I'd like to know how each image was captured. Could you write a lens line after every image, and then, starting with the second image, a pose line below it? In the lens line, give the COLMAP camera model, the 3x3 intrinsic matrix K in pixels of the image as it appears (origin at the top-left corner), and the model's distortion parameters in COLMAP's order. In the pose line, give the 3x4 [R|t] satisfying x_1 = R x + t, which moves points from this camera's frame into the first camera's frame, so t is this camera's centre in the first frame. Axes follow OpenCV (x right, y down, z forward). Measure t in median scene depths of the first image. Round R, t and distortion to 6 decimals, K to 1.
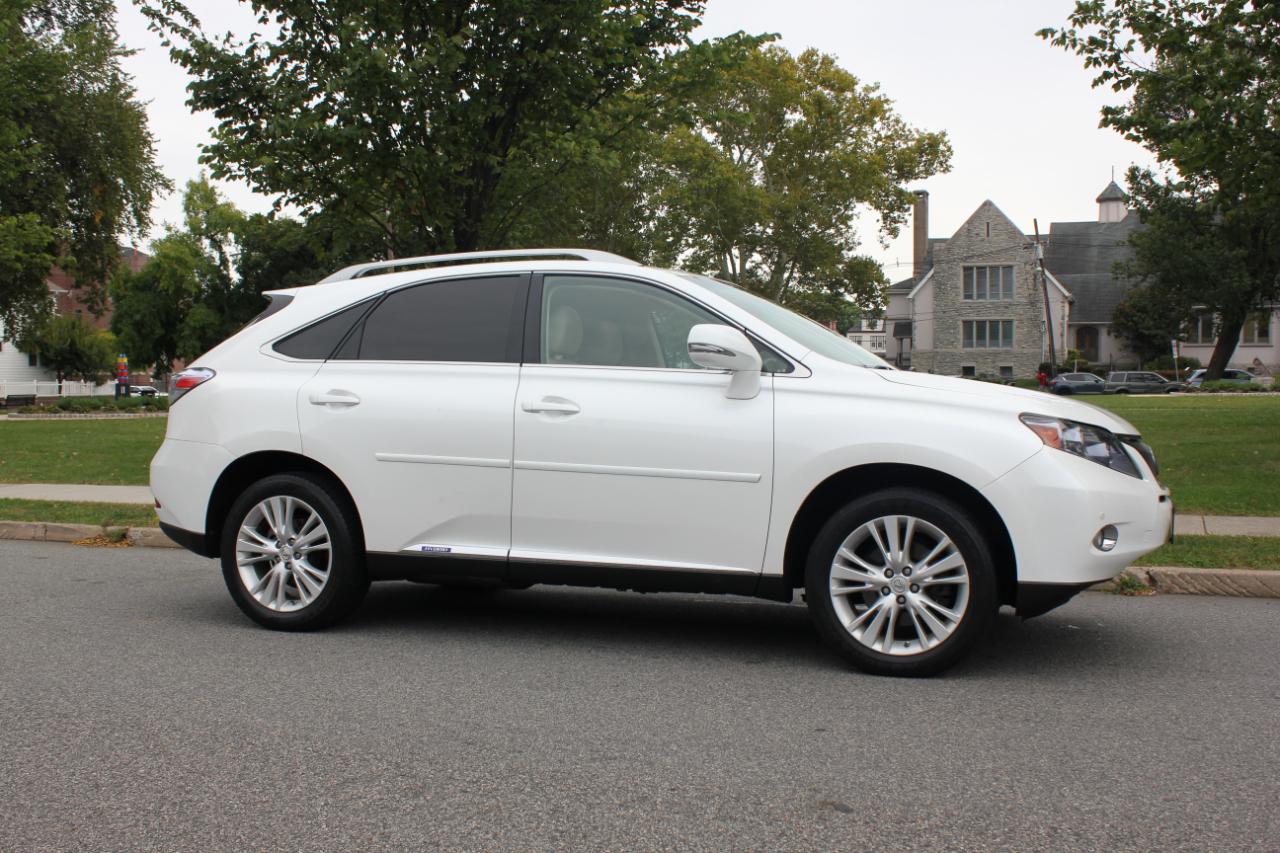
lens RADIAL K [[1322.4, 0, 636.7], [0, 1322.4, 434.3], [0, 0, 1]] dist [-0.083453, 0.000000]
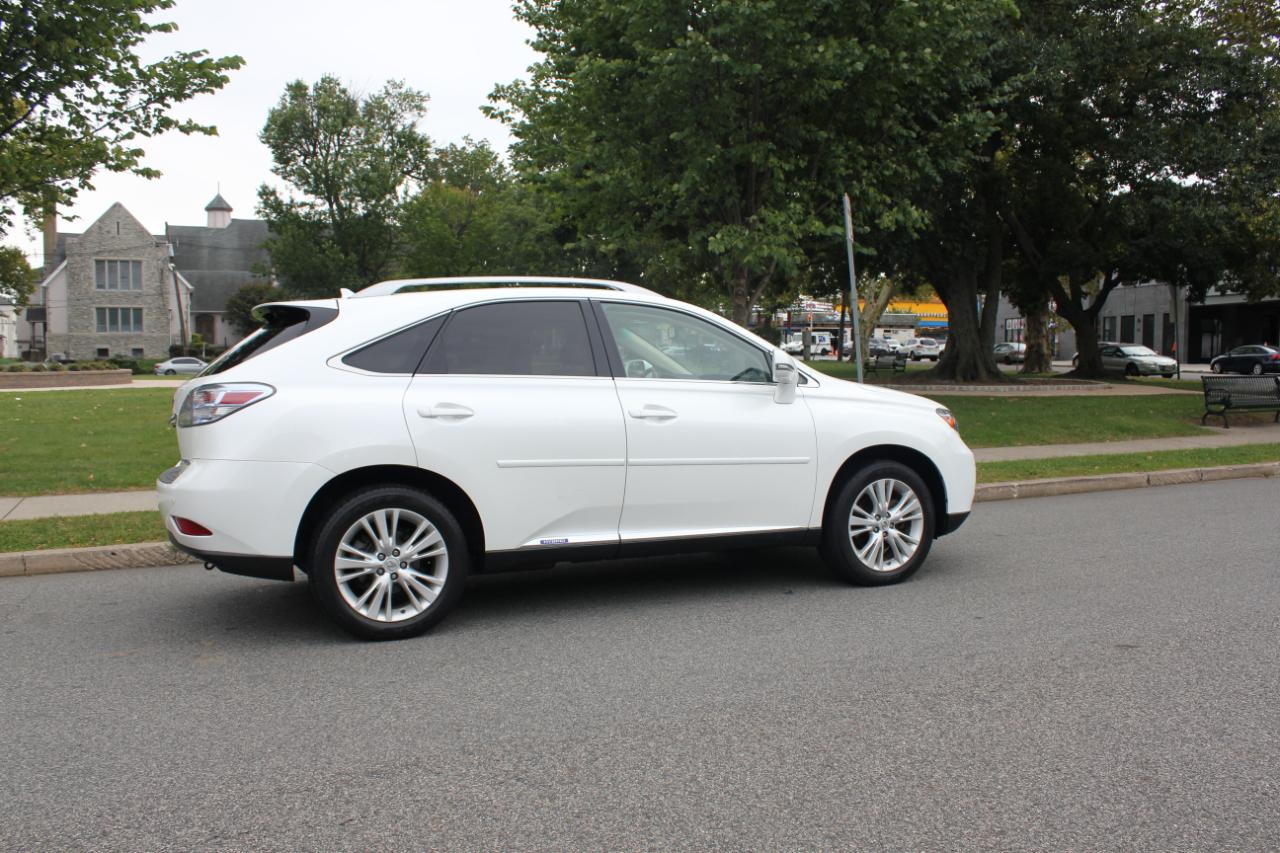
lens RADIAL K [[1091.1, 0, 655.5], [0, 1091.1, 433.0], [0, 0, 1]] dist [-0.139397, 0.071192]
pose [[0.703685, -0.048552, 0.708851, -0.709047], [0.027387, 0.998775, 0.041223, -0.040211], [-0.709984, -0.009594, 0.704152, 0.260830]]
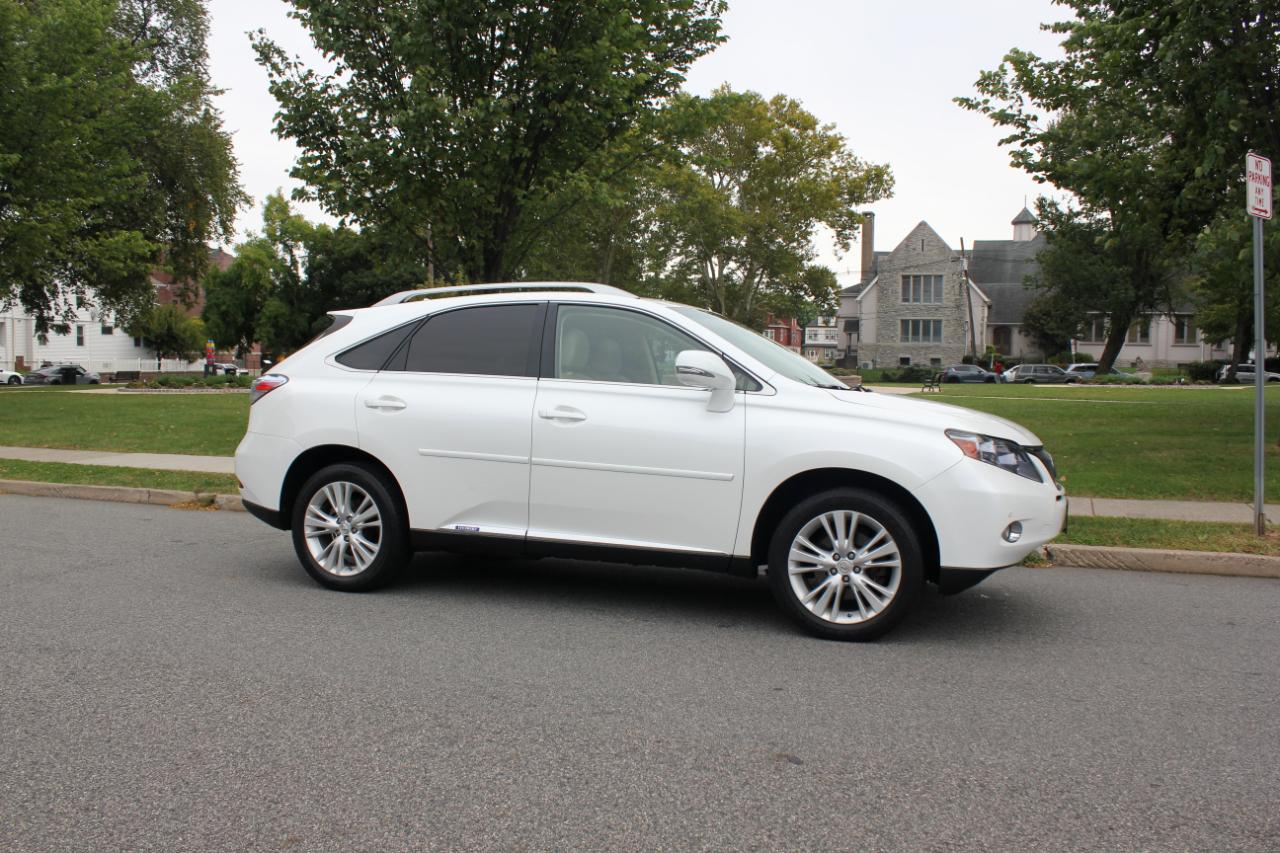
lens RADIAL K [[1091.1, 0, 635.9], [0, 1091.1, 433.3], [0, 0, 1]] dist [-0.139397, 0.071192]
pose [[0.999884, 0.014469, 0.004684, -0.001498], [-0.014580, 0.999593, 0.024512, -0.026482], [-0.004327, -0.024577, 0.999689, -0.005366]]
